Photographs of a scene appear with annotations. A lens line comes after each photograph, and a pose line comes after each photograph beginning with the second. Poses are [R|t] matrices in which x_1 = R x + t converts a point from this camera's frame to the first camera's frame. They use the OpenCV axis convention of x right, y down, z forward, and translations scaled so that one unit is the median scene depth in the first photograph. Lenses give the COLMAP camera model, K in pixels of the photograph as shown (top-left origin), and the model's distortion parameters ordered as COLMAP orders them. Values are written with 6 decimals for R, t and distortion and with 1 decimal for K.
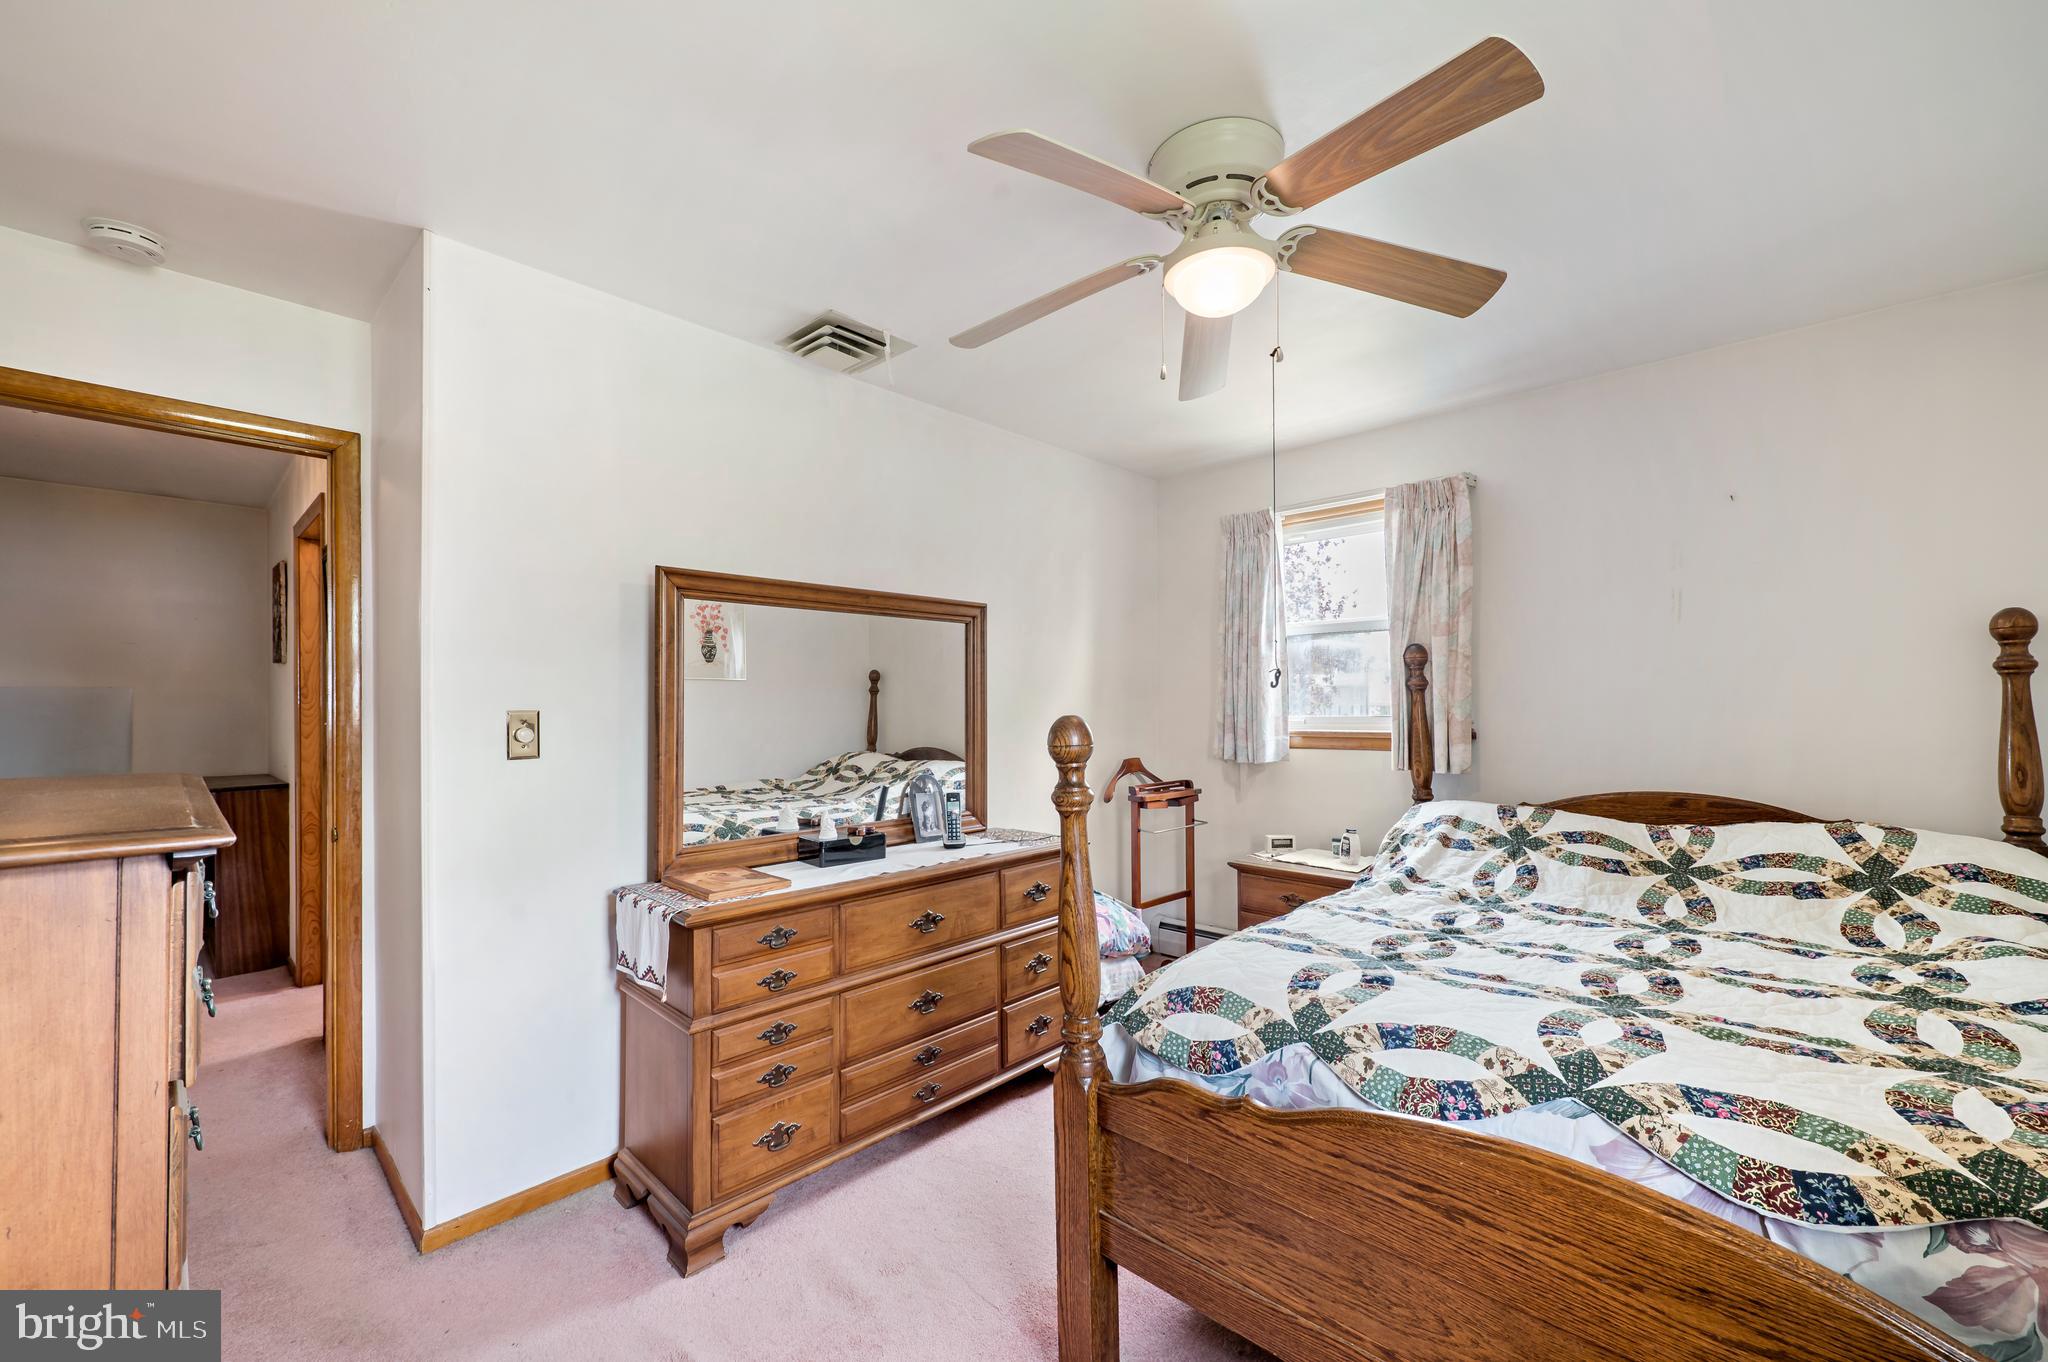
lens RADIAL K [[821.2, 0, 1024.0], [0, 821.2, 681.0], [0, 0, 1]] dist [0.006193, -0.000540]
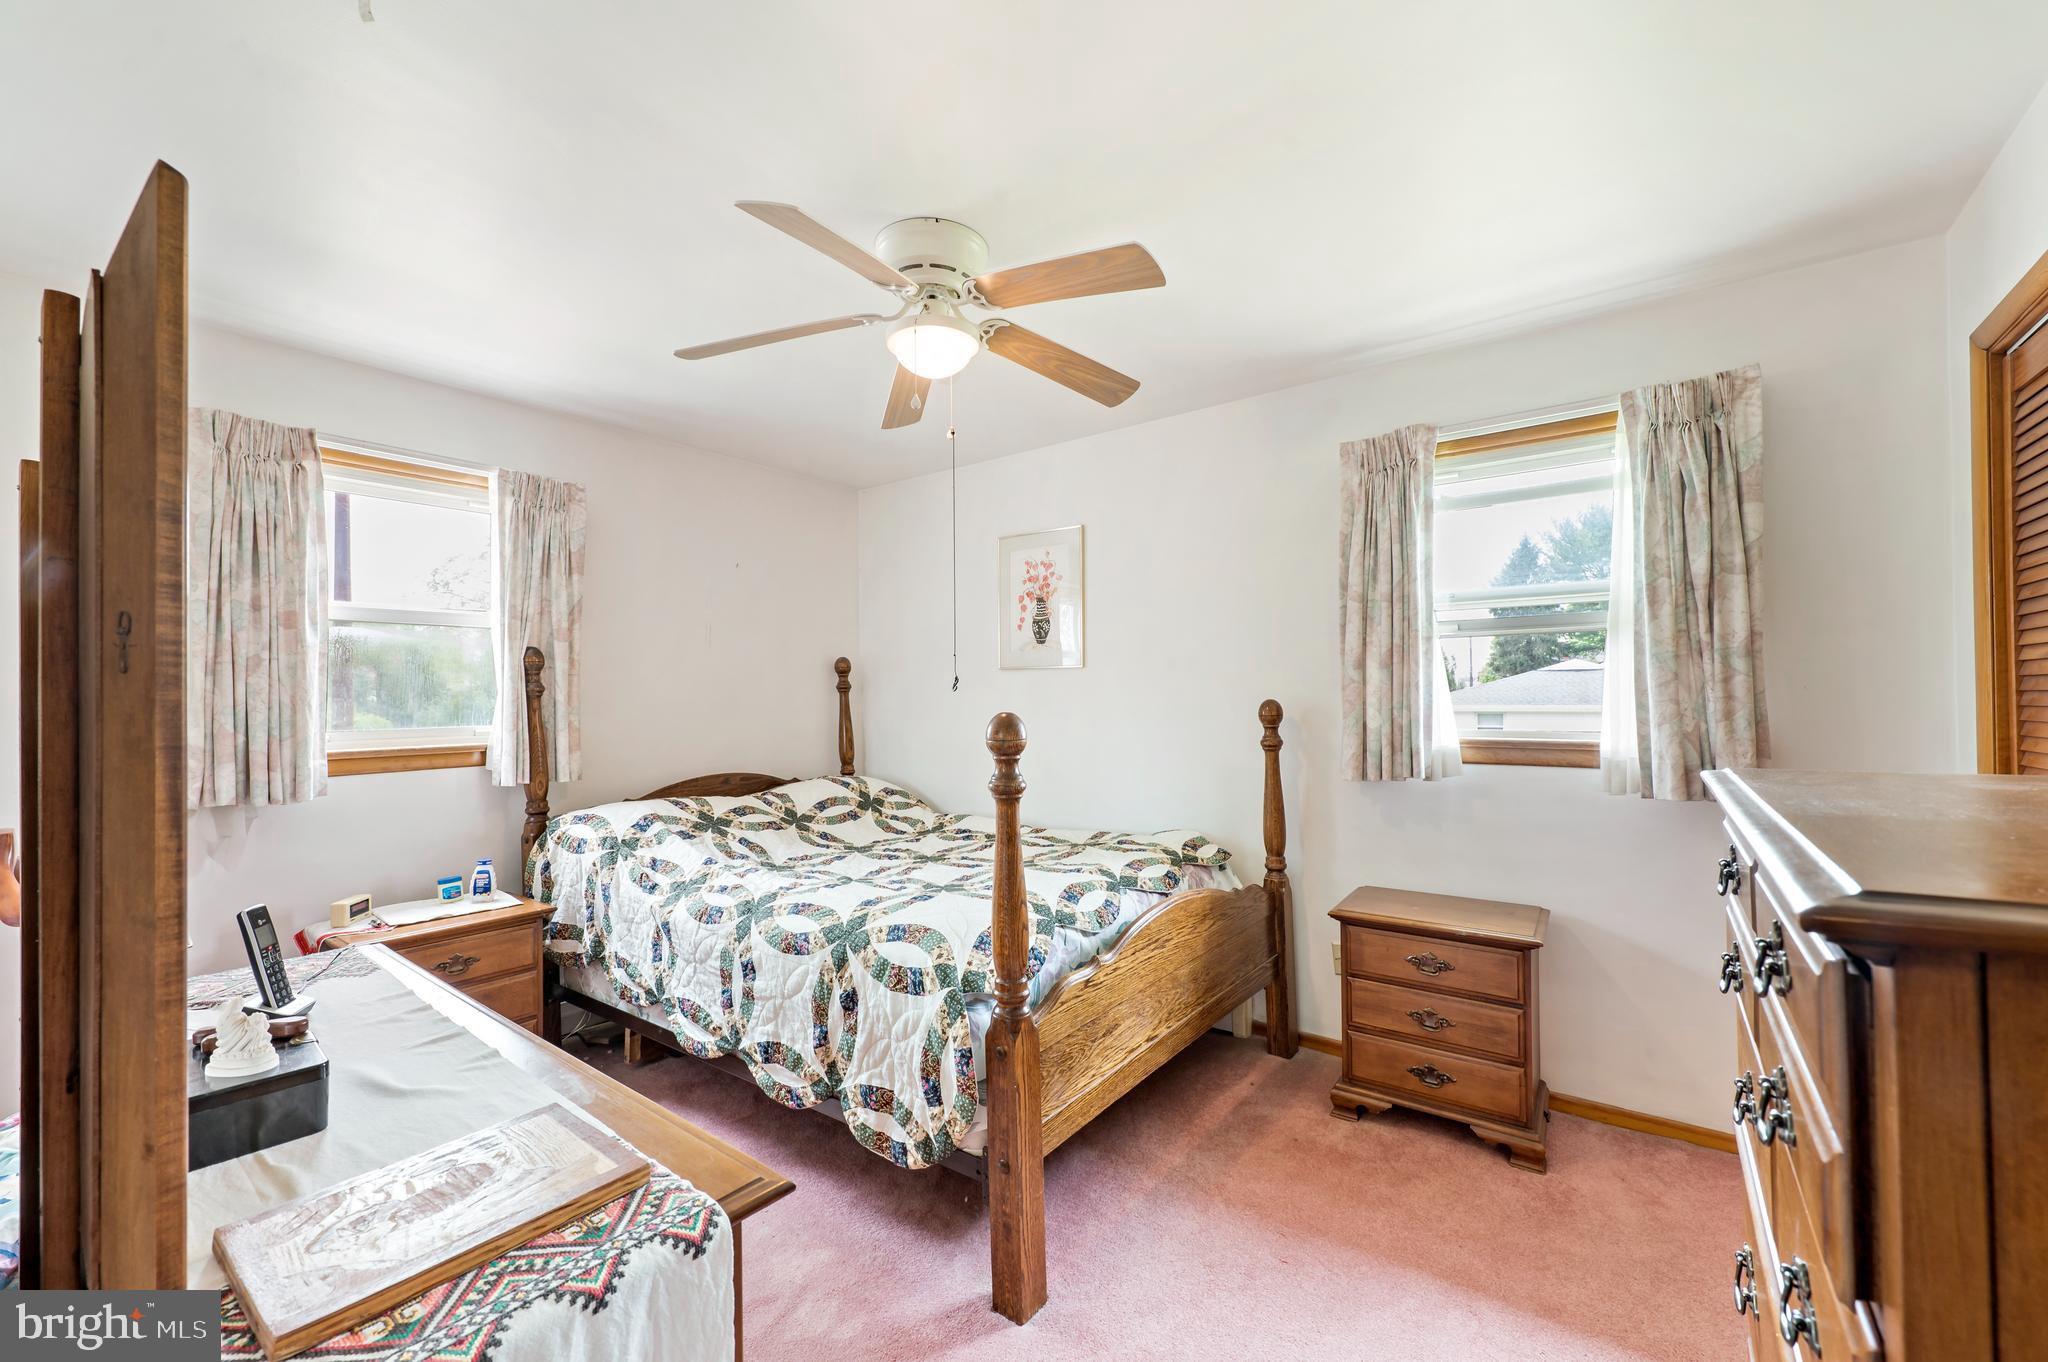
lens RADIAL K [[836.5, 0, 1029.4], [0, 836.5, 691.9], [0, 0, 1]] dist [0.000643, -0.000112]
pose [[-0.130396, 0.017281, 0.991311, -0.553348], [-0.014215, 0.999713, -0.019297, 0.016576], [-0.991360, -0.016608, -0.130113, 0.577847]]
